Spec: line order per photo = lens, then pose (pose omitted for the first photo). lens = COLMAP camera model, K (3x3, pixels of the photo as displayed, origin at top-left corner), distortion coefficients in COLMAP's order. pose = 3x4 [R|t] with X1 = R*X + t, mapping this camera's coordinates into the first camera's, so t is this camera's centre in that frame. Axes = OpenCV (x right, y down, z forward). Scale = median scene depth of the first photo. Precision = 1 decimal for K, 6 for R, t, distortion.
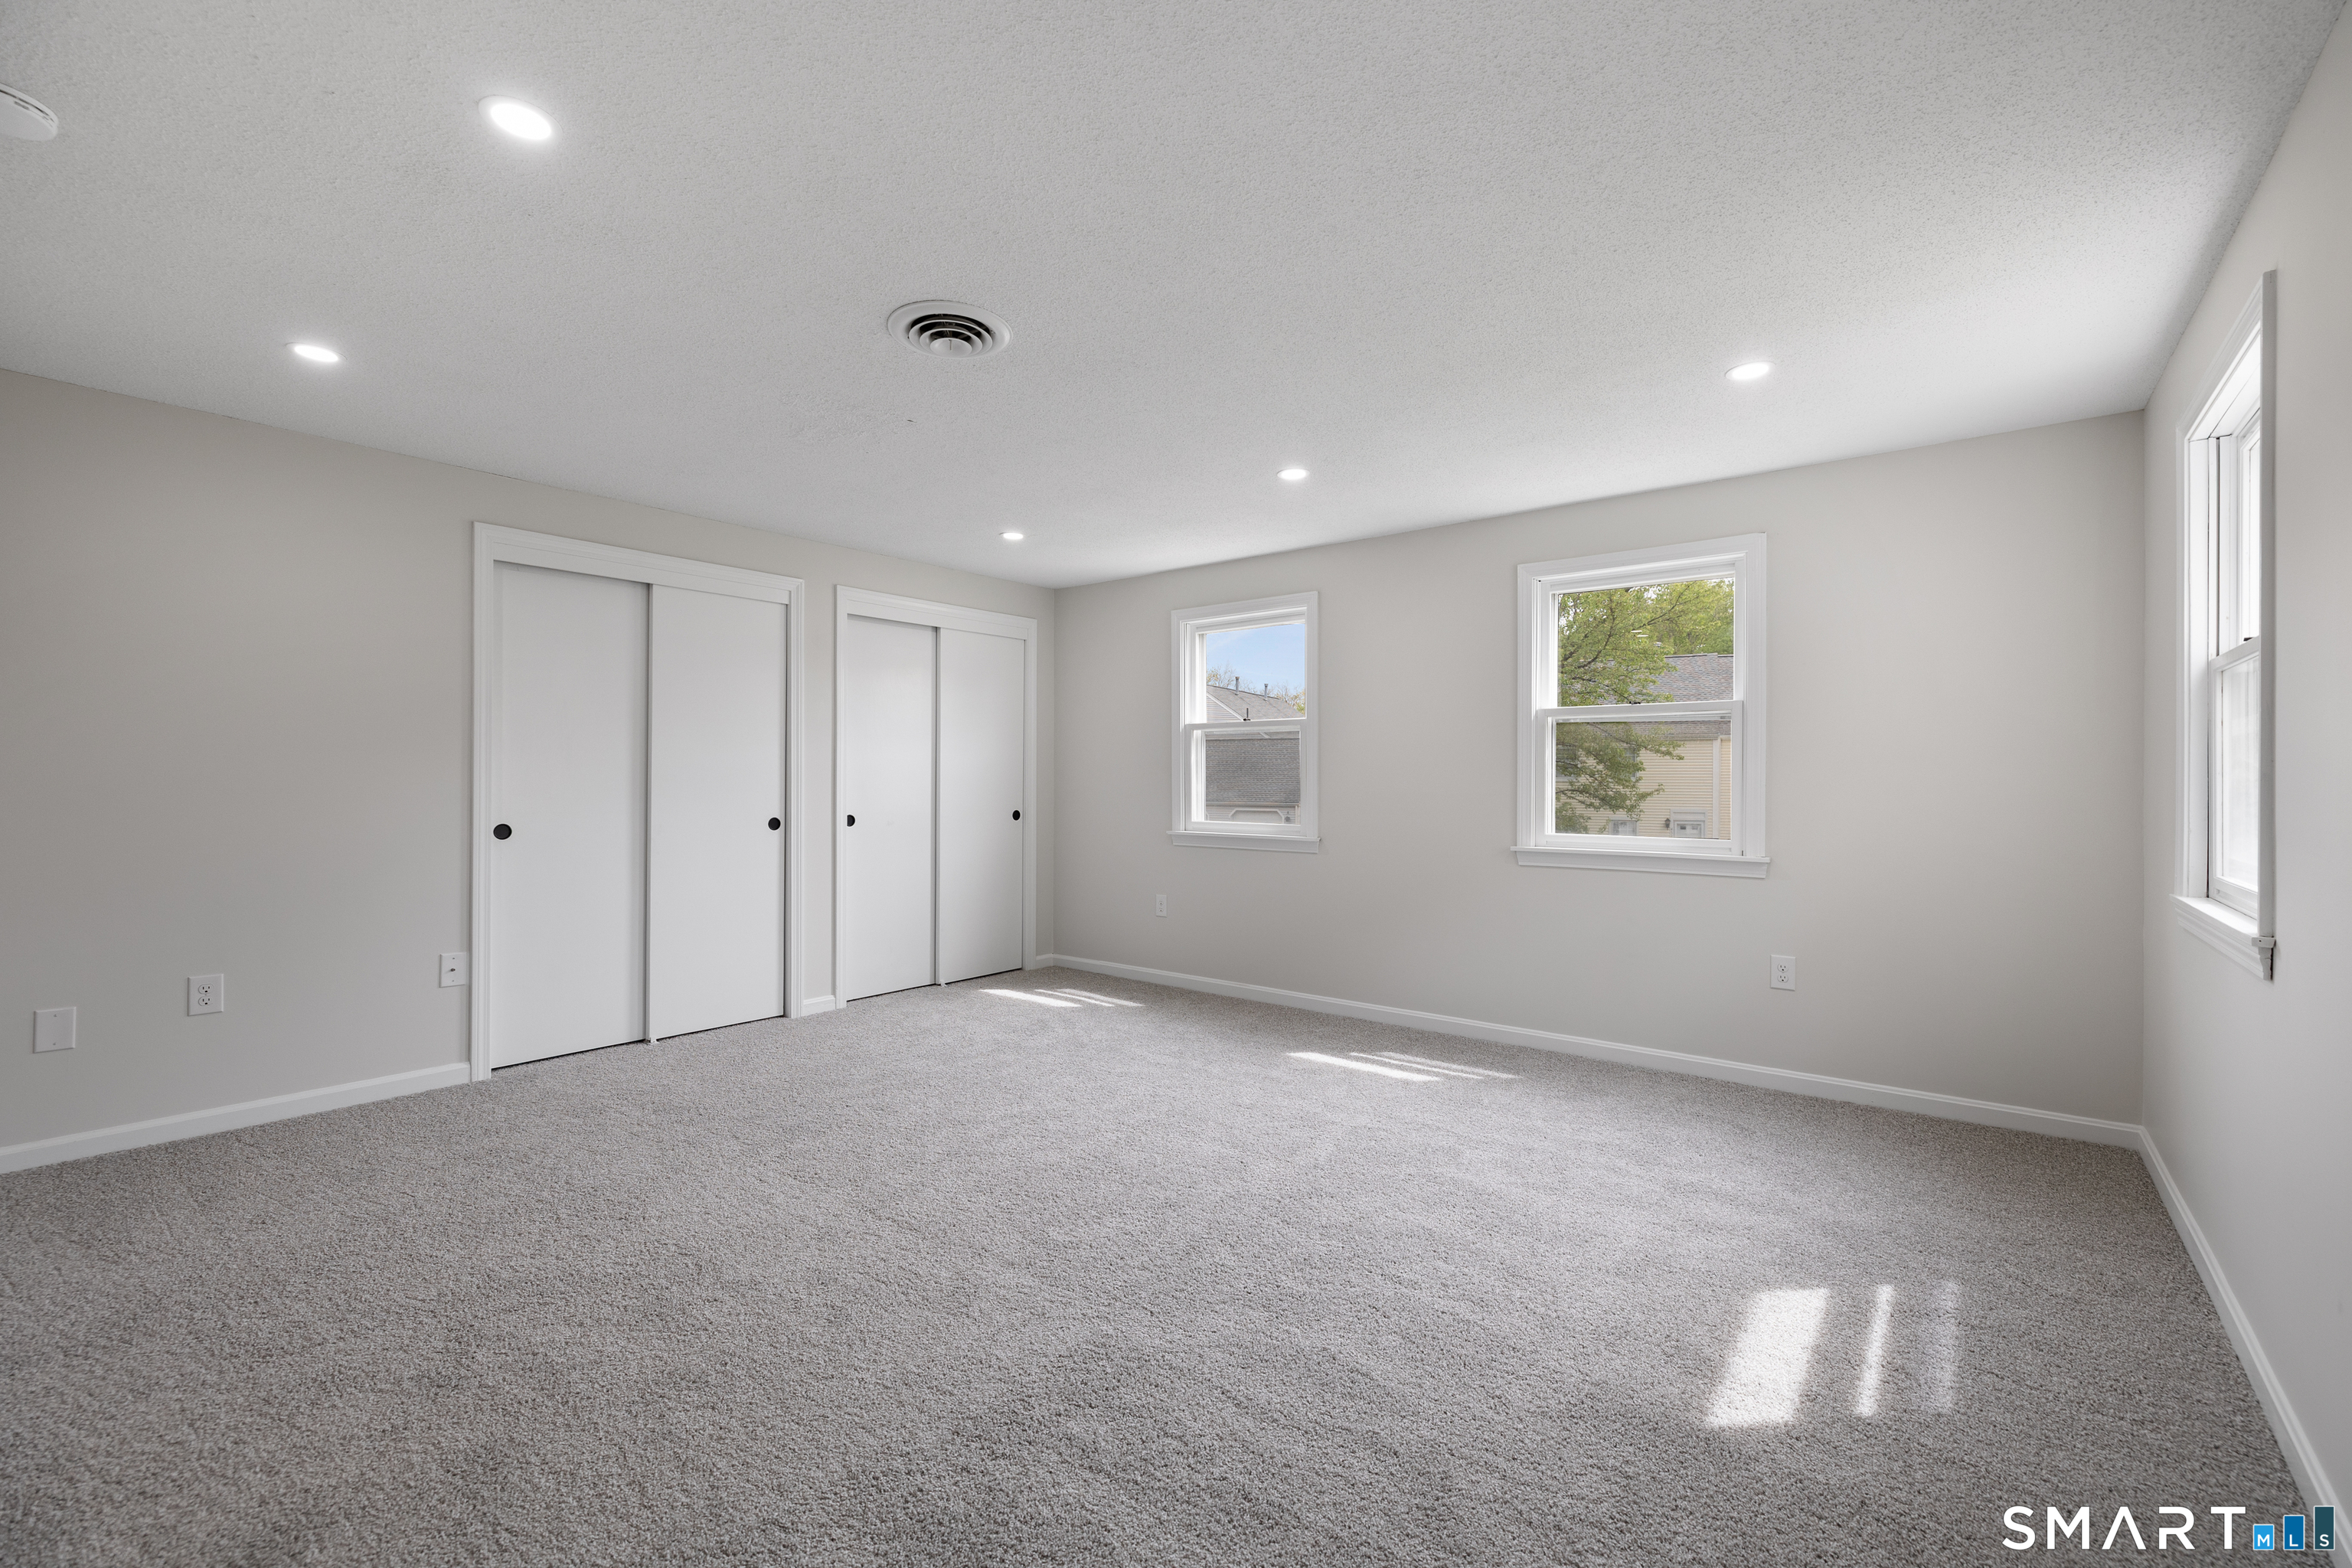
lens RADIAL K [[988.1, 0, 1216.0], [0, 988.1, 778.1], [0, 0, 1]] dist [0.000503, -0.000689]
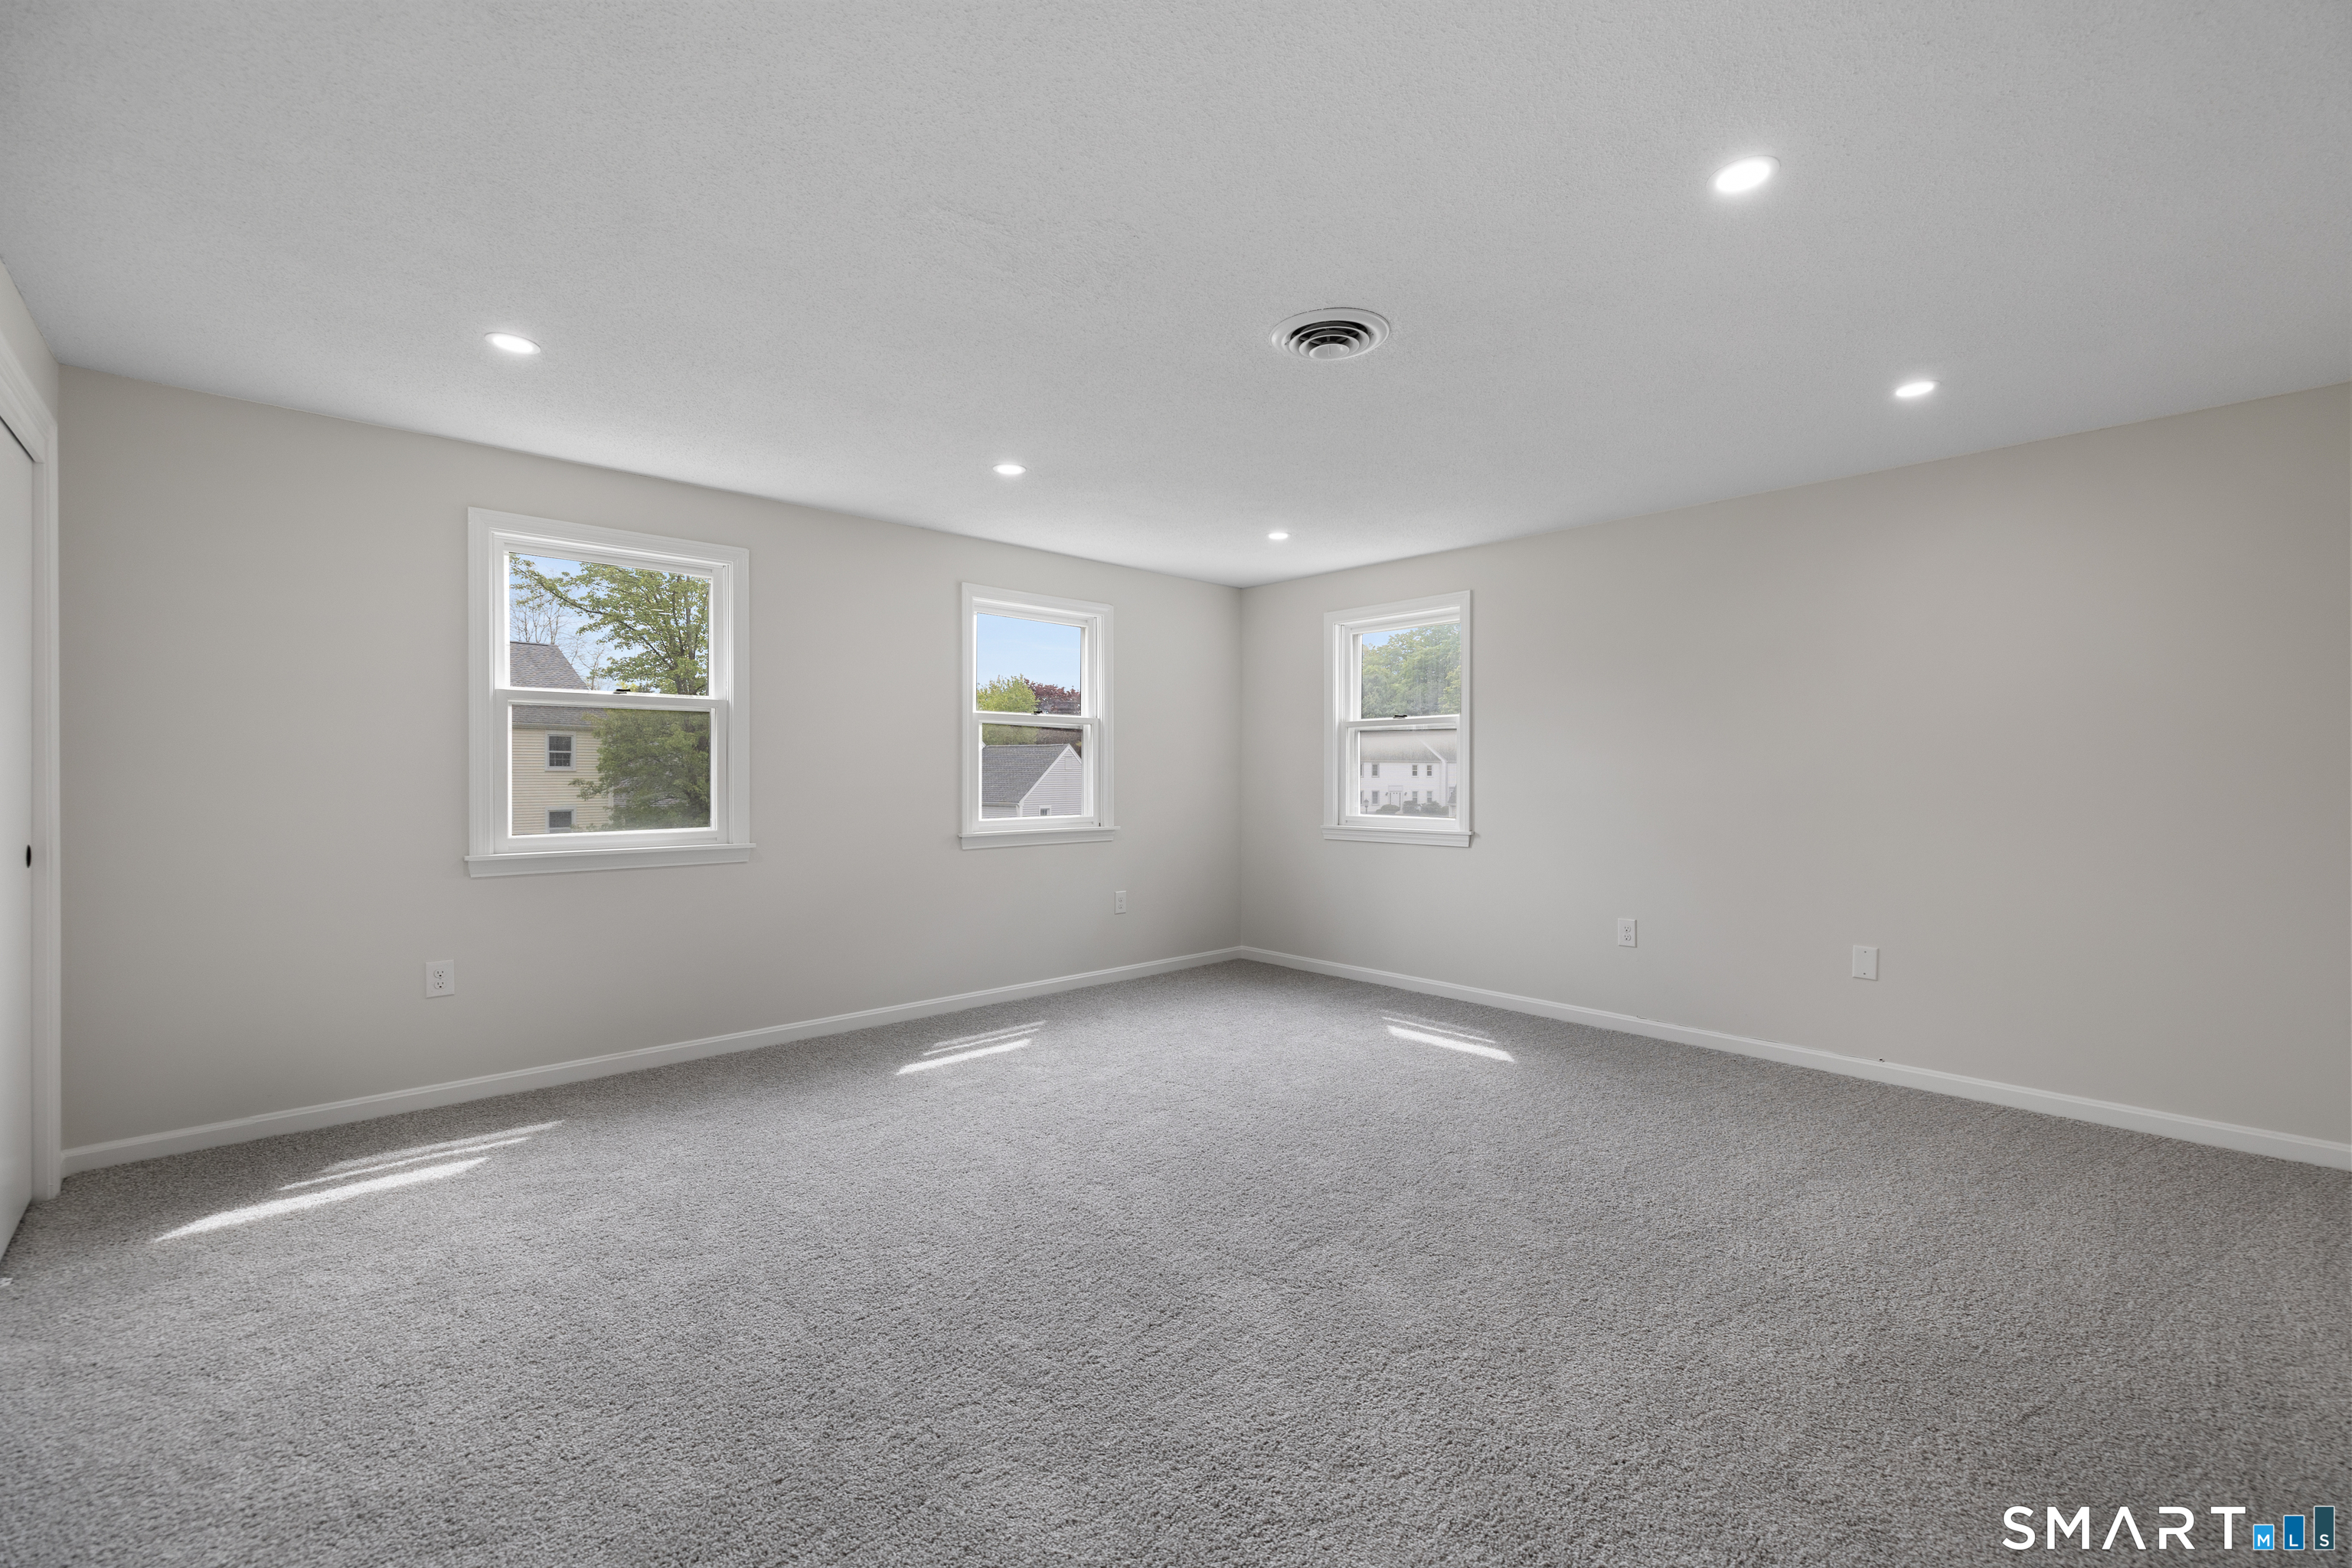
lens RADIAL K [[988.1, 0, 1171.2], [0, 988.1, 789.6], [0, 0, 1]] dist [0.000503, -0.000689]
pose [[0.160126, -0.019236, 0.986909, -0.733723], [-0.003346, 0.999794, 0.020030, -0.002859], [-0.987091, -0.006510, 0.160029, 0.567013]]
